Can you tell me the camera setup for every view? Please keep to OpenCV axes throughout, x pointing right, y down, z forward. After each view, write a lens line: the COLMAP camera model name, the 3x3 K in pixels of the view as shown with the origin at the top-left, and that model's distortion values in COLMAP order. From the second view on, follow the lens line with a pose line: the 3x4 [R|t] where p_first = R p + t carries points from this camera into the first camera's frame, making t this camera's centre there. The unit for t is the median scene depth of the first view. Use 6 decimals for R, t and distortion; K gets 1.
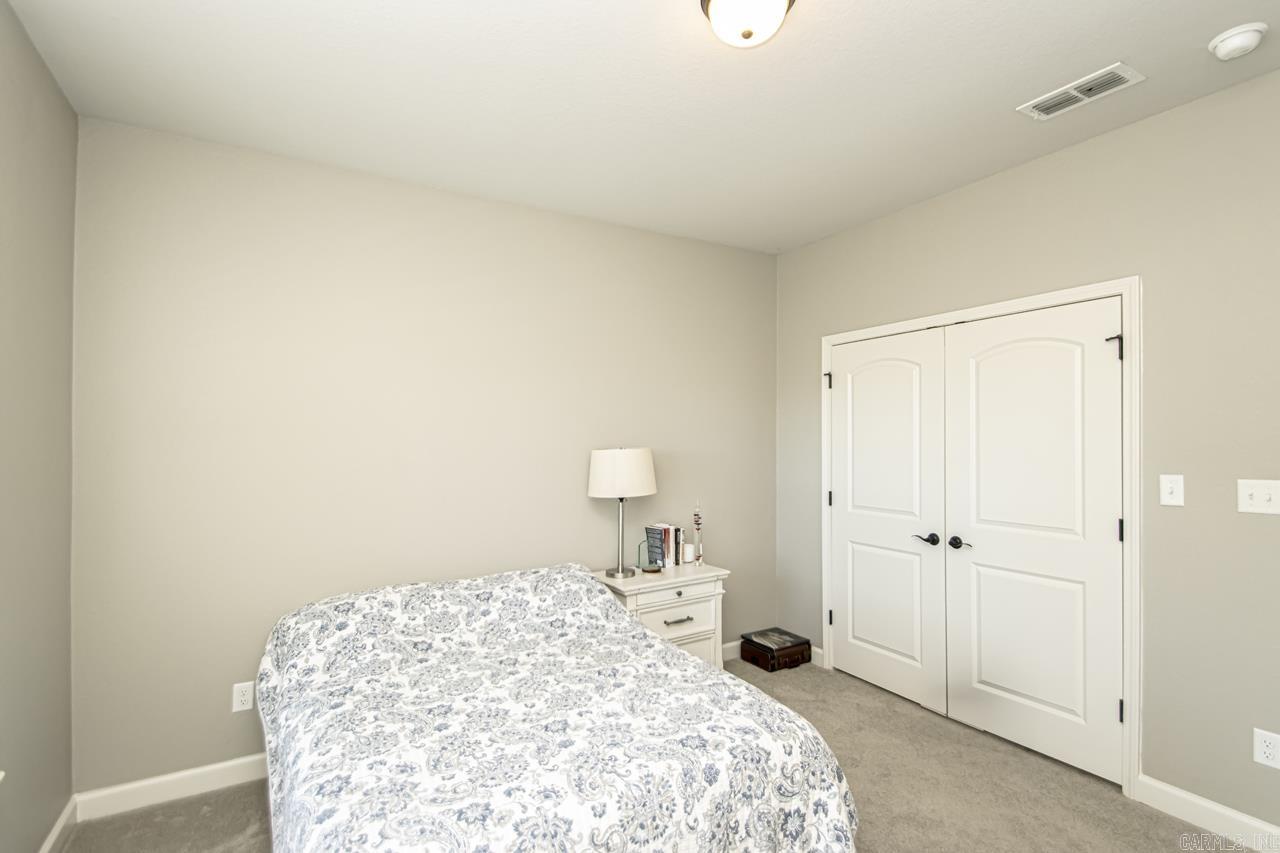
lens RADIAL K [[607.5, 0, 640.0], [0, 607.5, 426.5], [0, 0, 1]] dist [0.000958, 0.000078]
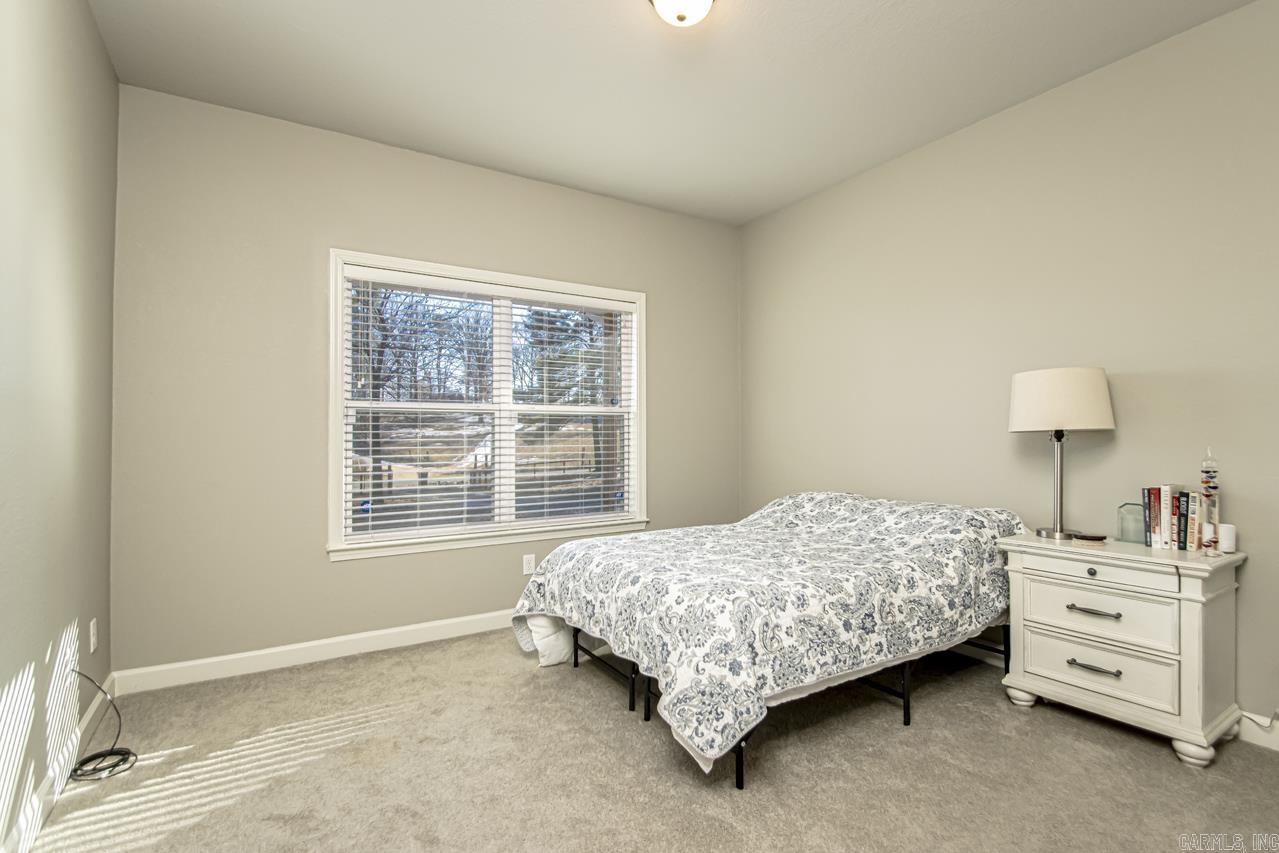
lens RADIAL K [[607.0, 0, 639.5], [0, 607.0, 426.5], [0, 0, 1]] dist [0.000958, 0.000078]
pose [[0.027918, 0.002053, -0.999608, 0.732251], [0.011774, 0.999928, 0.002383, 0.102862], [0.999541, -0.011836, 0.027892, 0.469301]]
